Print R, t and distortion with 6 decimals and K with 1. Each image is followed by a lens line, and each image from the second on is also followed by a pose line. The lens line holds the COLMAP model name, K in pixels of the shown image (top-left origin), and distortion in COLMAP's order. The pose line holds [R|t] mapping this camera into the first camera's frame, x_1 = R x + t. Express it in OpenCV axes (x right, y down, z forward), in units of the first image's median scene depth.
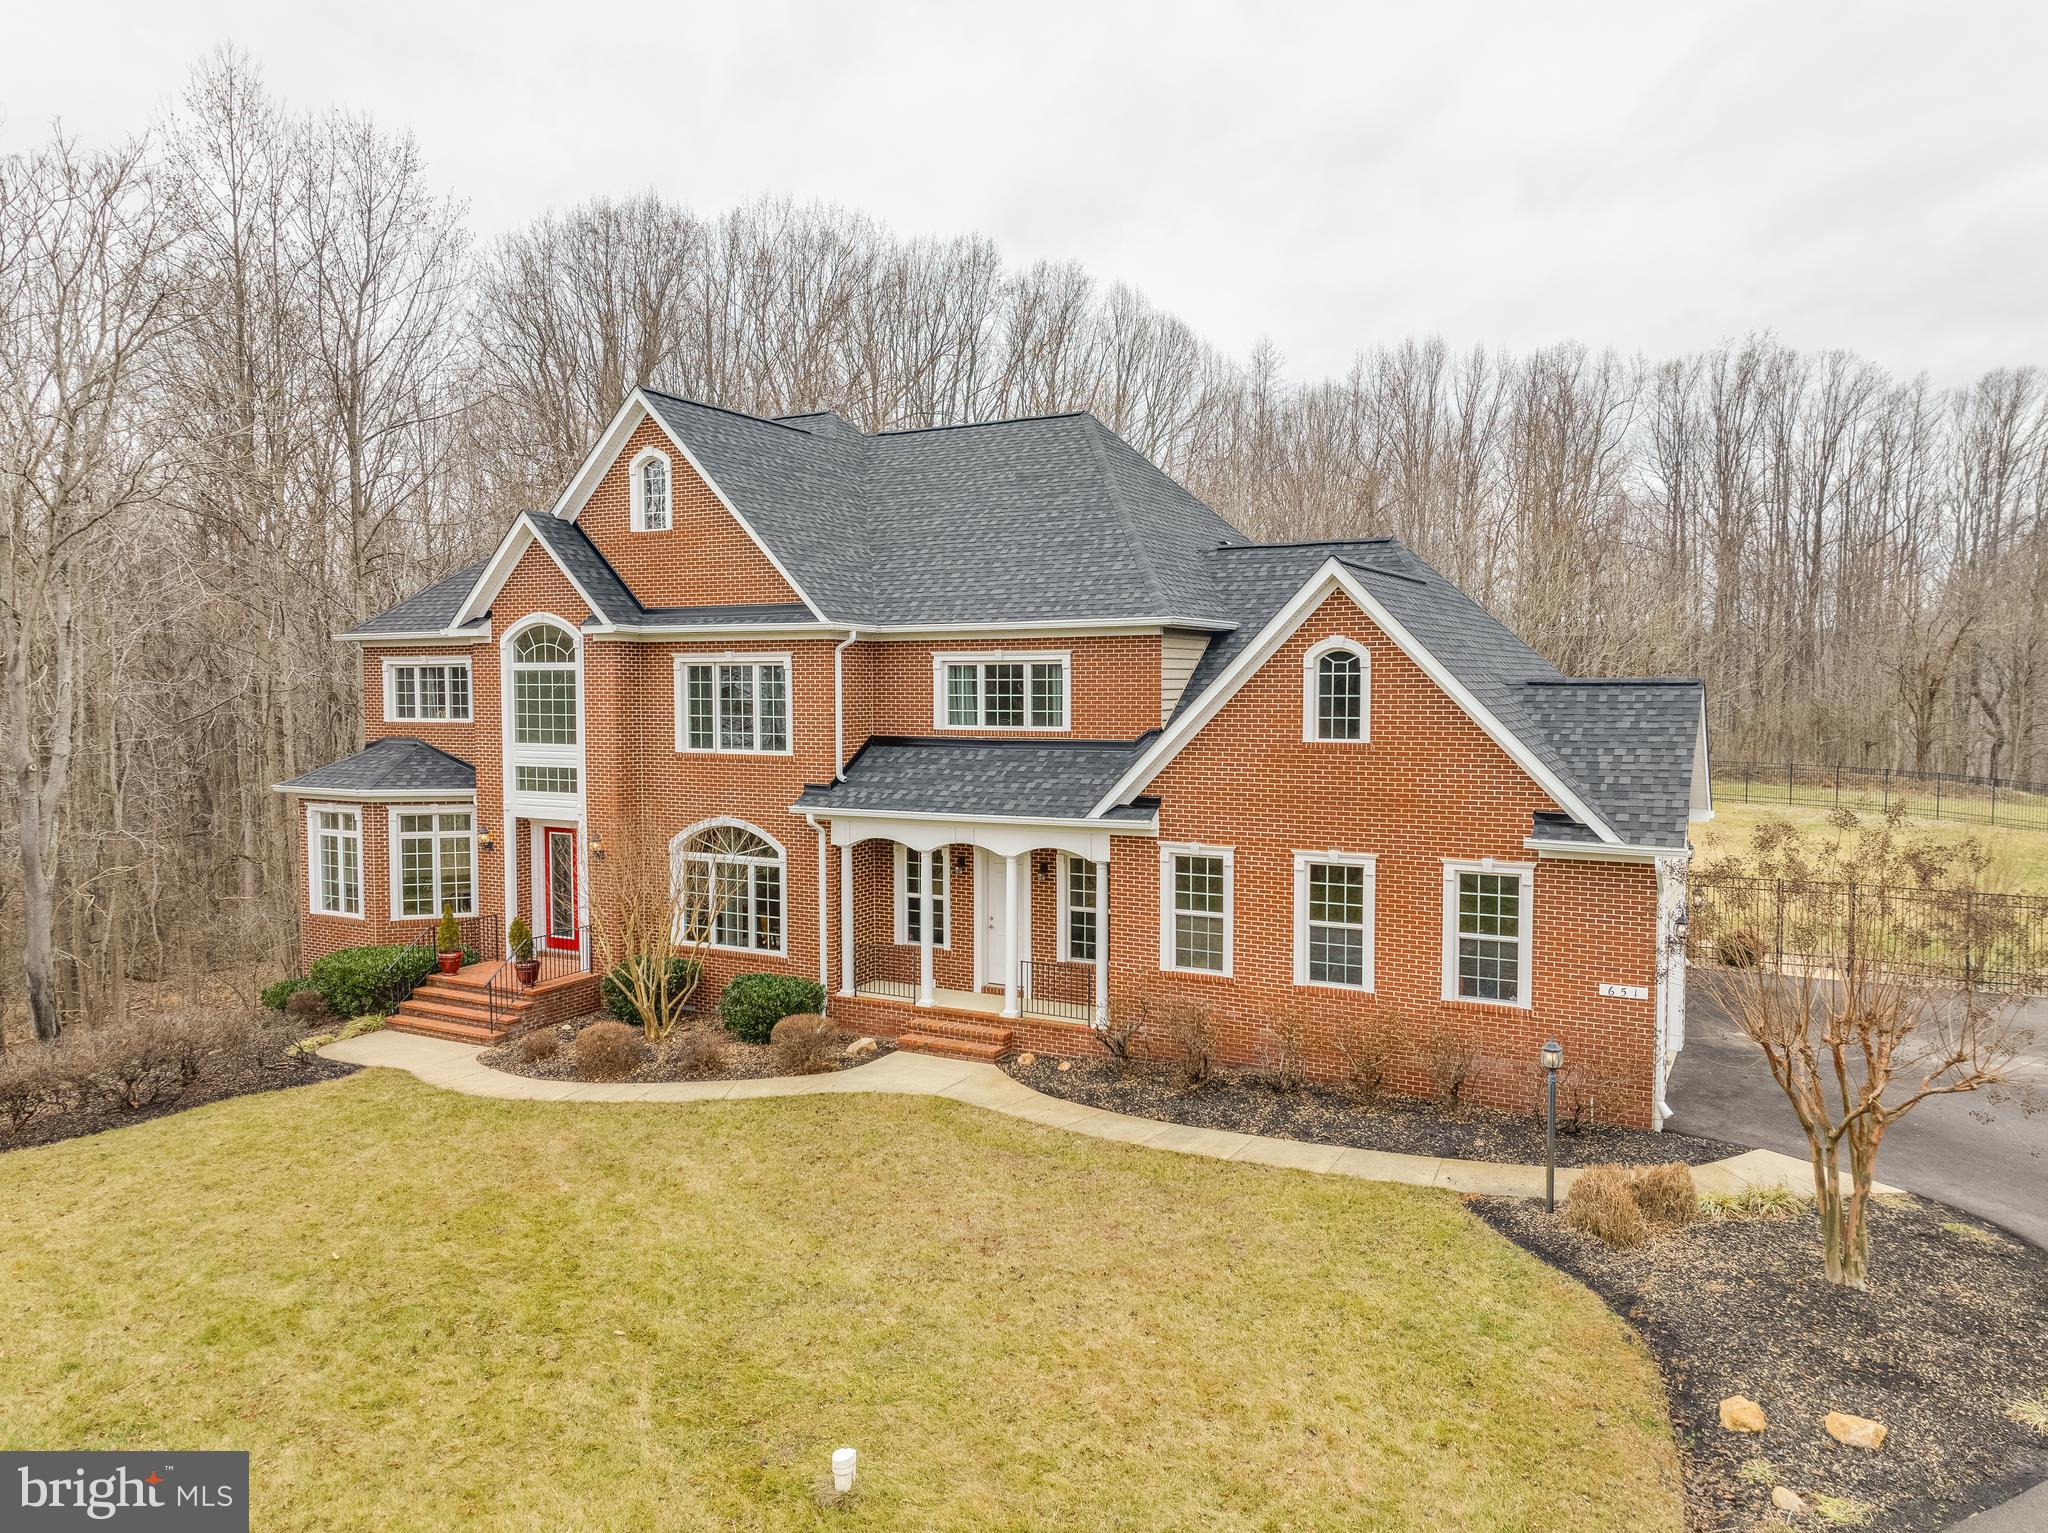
lens RADIAL K [[1415.2, 0, 1032.9], [0, 1415.2, 769.5], [0, 0, 1]] dist [0.026555, -0.002454]
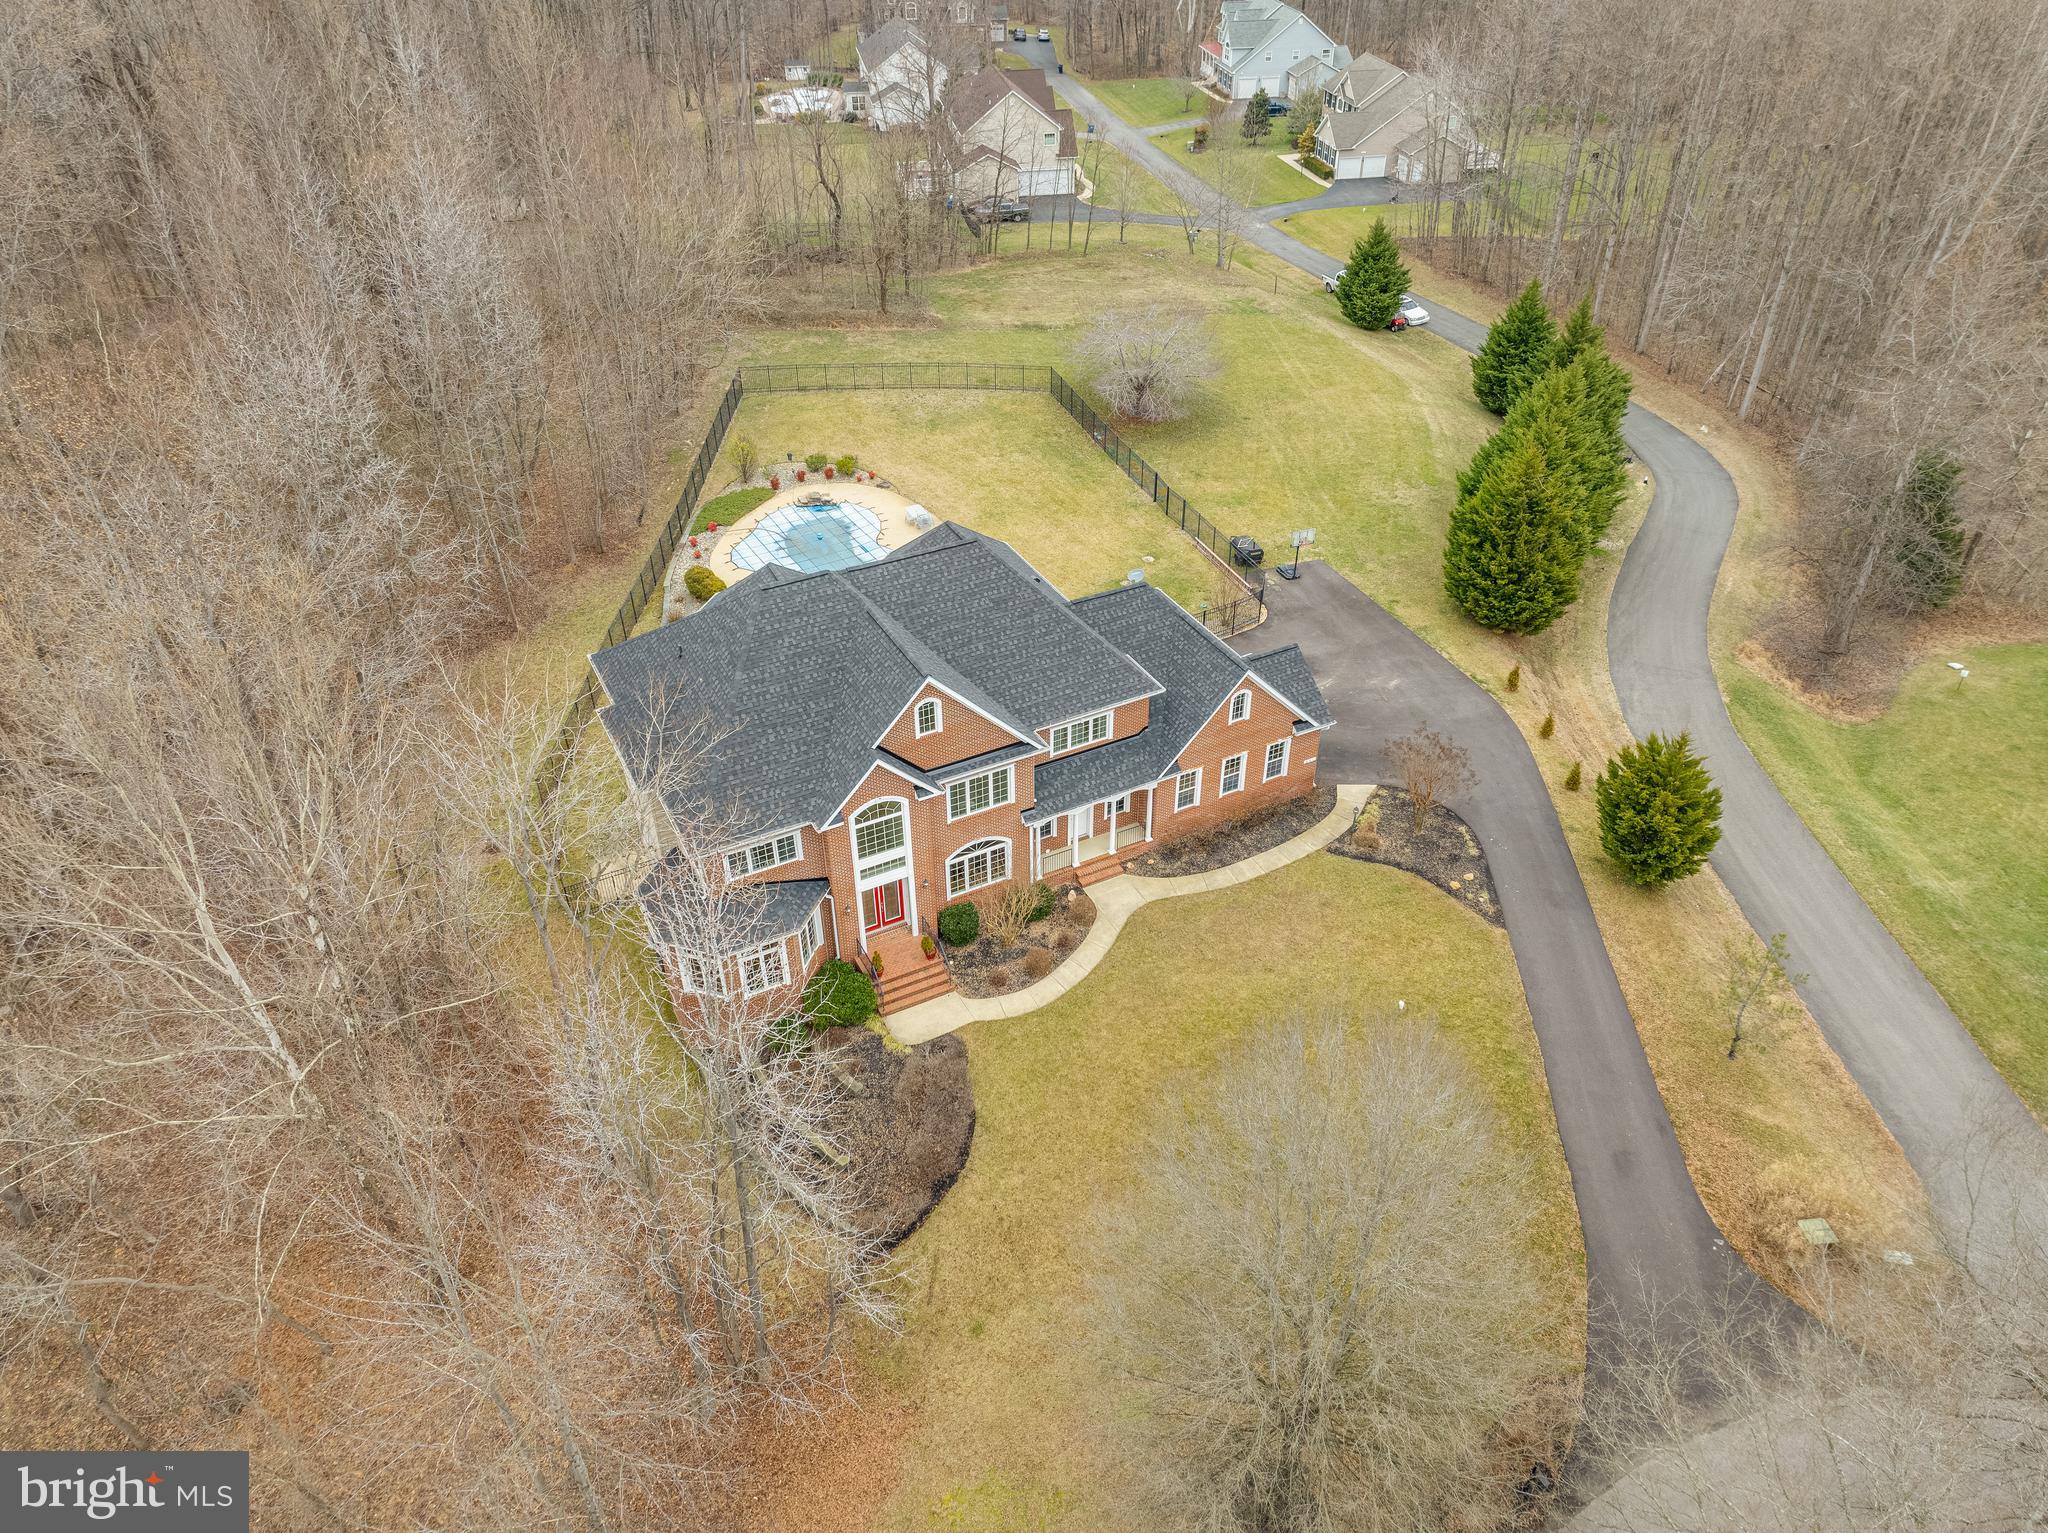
lens RADIAL K [[1415.2, 0, 1033.1], [0, 1415.2, 763.2], [0, 0, 1]] dist [0.026555, -0.002454]
pose [[0.554920, -0.494338, 0.669099, -1.625416], [0.055534, 0.824517, 0.563105, -1.313515], [-0.830048, -0.275320, 0.484994, -0.015800]]
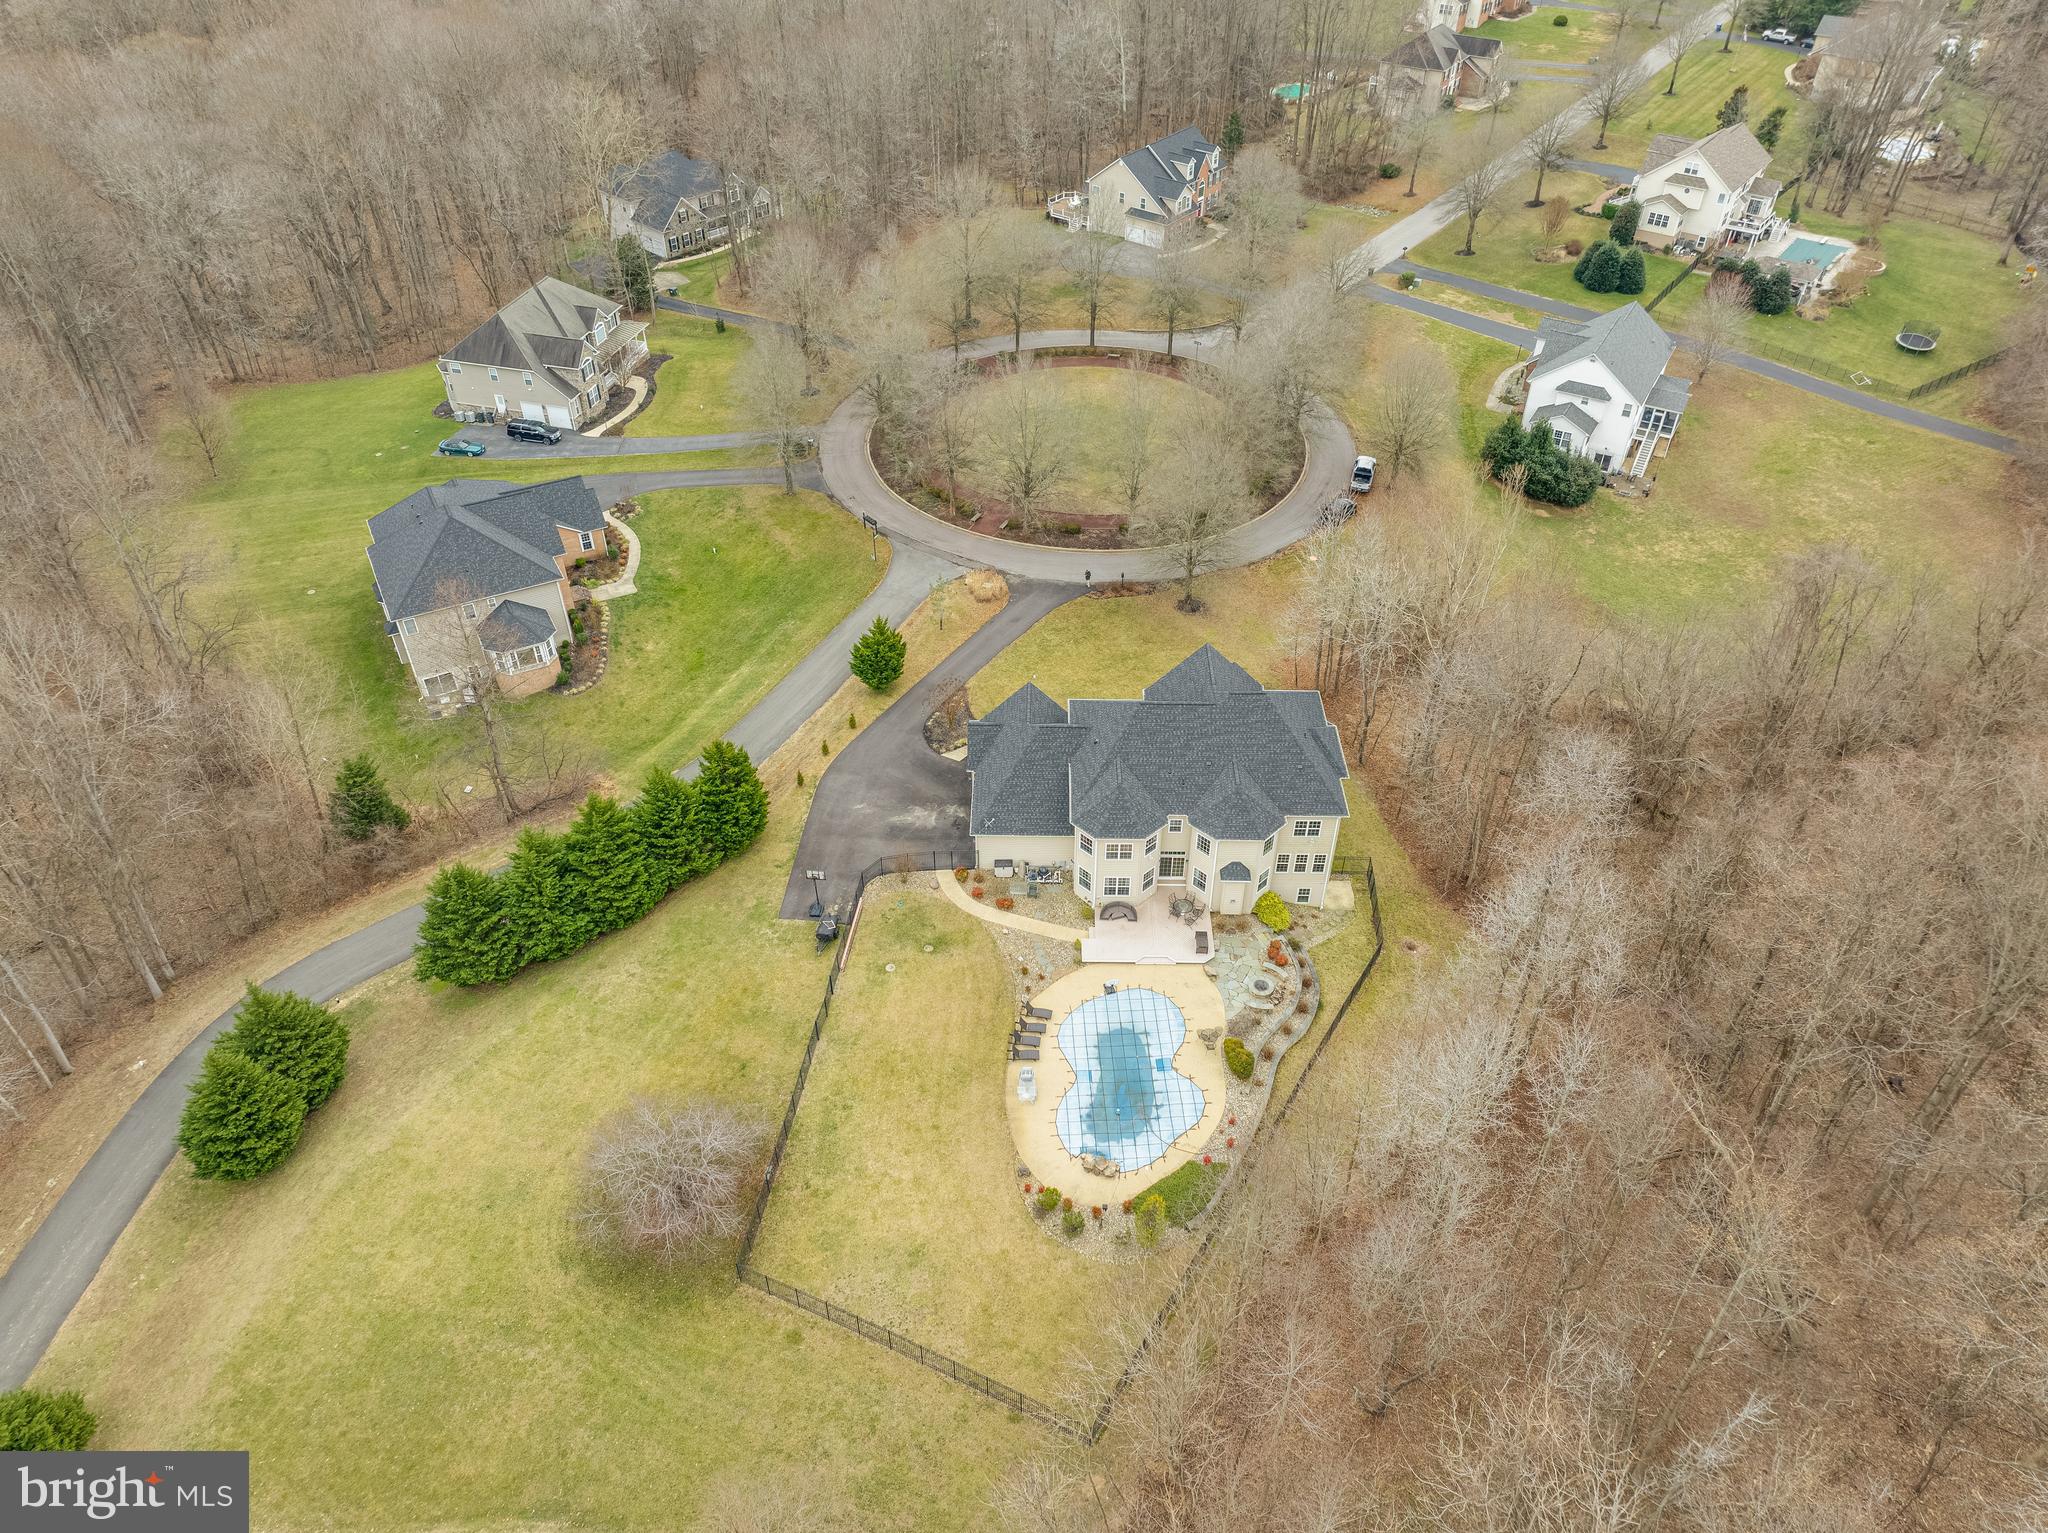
lens RADIAL K [[1415.2, 0, 1032.9], [0, 1415.2, 768.8], [0, 0, 1]] dist [0.026555, -0.002454]
pose [[-0.878980, 0.305954, -0.365768, 1.917968], [-0.031702, 0.727847, 0.685006, -3.037778], [0.475803, 0.613702, -0.630064, 3.890994]]
